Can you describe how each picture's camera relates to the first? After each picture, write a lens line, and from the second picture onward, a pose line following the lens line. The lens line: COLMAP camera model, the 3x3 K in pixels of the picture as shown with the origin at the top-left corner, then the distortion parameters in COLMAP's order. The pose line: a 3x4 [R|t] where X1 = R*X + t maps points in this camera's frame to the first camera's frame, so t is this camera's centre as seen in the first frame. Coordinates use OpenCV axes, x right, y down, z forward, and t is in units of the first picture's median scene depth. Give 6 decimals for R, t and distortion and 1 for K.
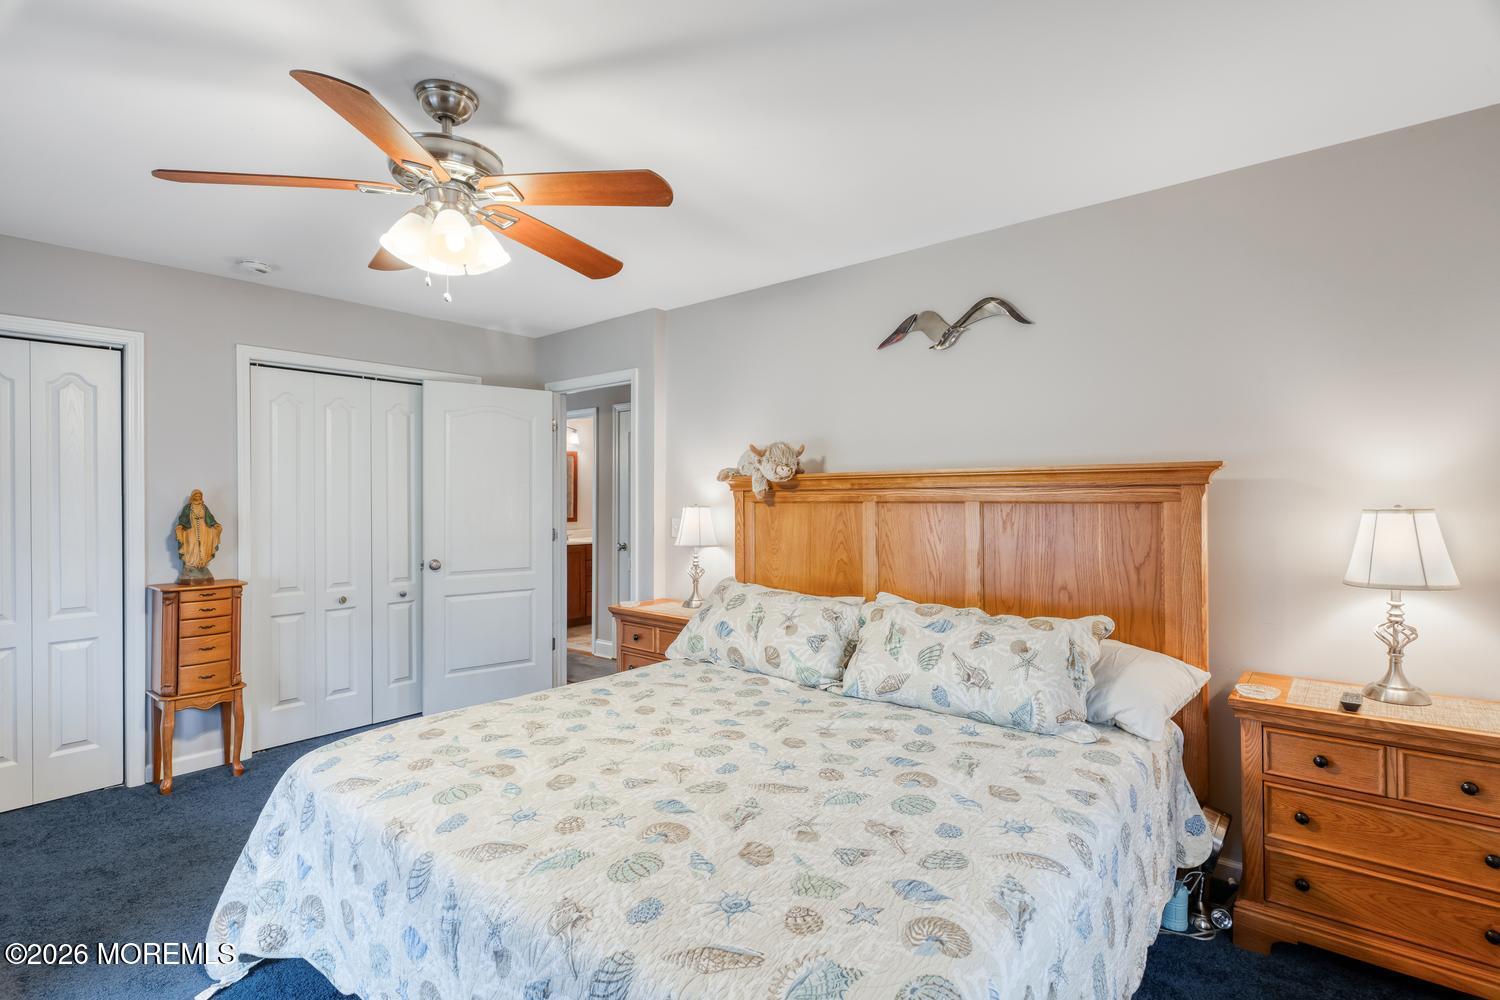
lens RADIAL K [[724.1, 0, 754.8], [0, 724.1, 497.7], [0, 0, 1]] dist [-0.003182, 0.000273]
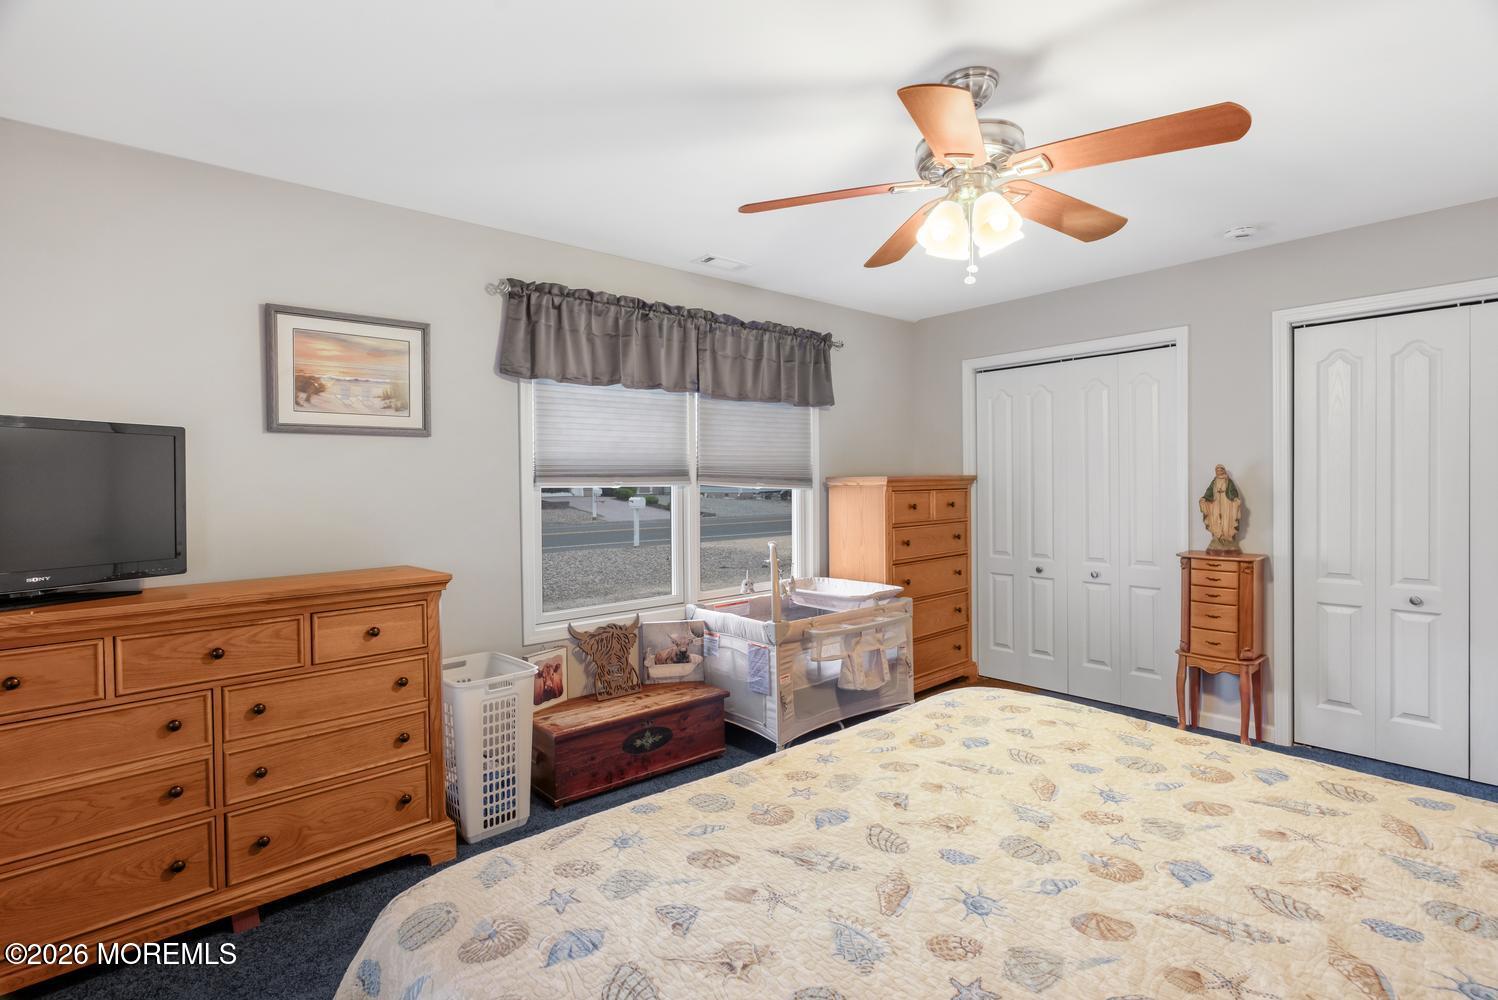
lens RADIAL K [[723.5, 0, 743.9], [0, 723.5, 492.7], [0, 0, 1]] dist [-0.001421, 0.000920]
pose [[-0.171546, 0.023107, -0.984905, 0.424963], [0.013299, 0.999688, 0.021138, -0.001789], [0.985086, -0.009472, -0.171799, 0.562732]]
